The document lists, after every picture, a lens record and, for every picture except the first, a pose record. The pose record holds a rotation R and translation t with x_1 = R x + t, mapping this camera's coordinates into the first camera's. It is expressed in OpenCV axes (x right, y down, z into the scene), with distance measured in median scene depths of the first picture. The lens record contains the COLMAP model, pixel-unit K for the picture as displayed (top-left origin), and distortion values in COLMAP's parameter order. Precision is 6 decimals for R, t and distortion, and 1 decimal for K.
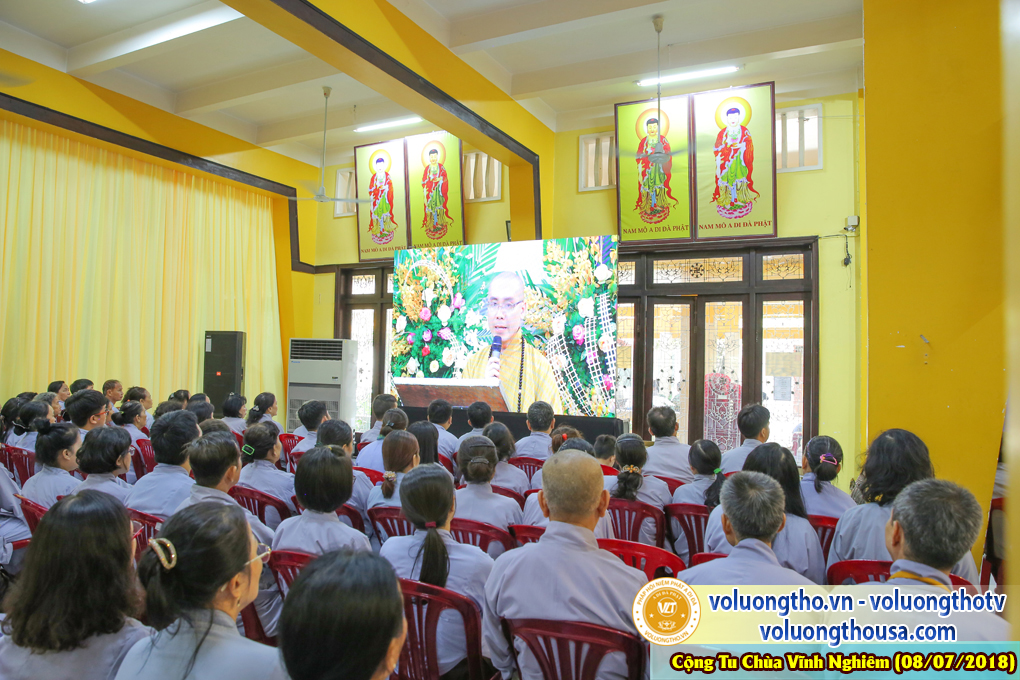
lens RADIAL K [[678.3, 0, 519.4], [0, 678.3, 340.7], [0, 0, 1]] dist [-0.109660, 0.079327]
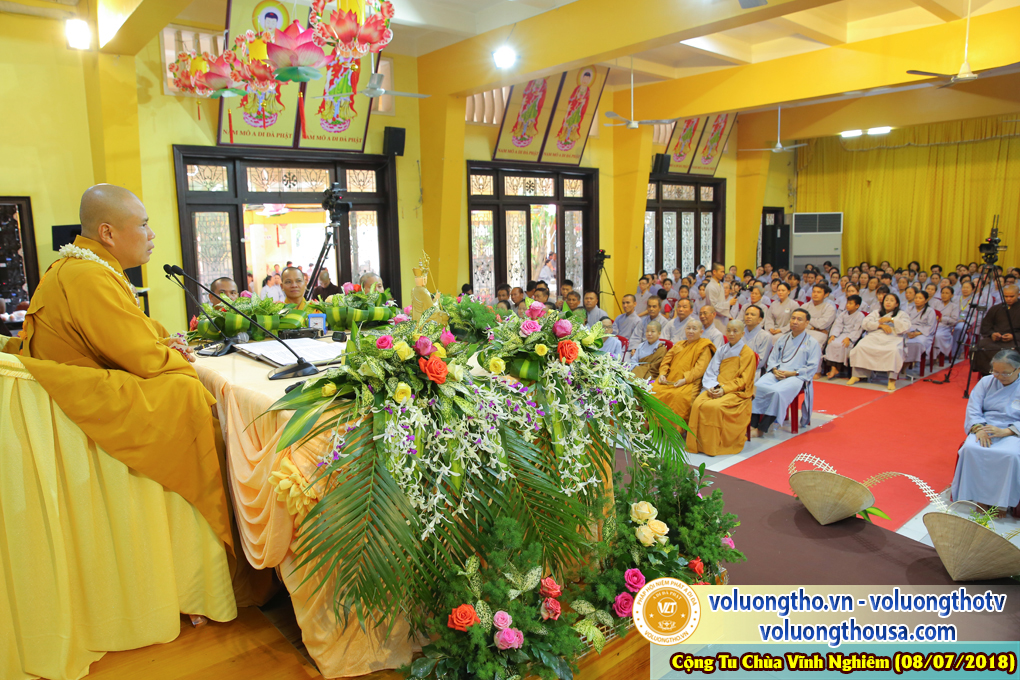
lens RADIAL K [[678.3, 0, 519.4], [0, 678.3, 340.7], [0, 0, 1]] dist [-0.109660, 0.079327]
pose [[0.417908, -0.147048, 0.896510, -0.574202], [0.032604, 0.988606, 0.146955, -0.000820], [-0.907904, -0.032184, 0.417941, 0.278965]]
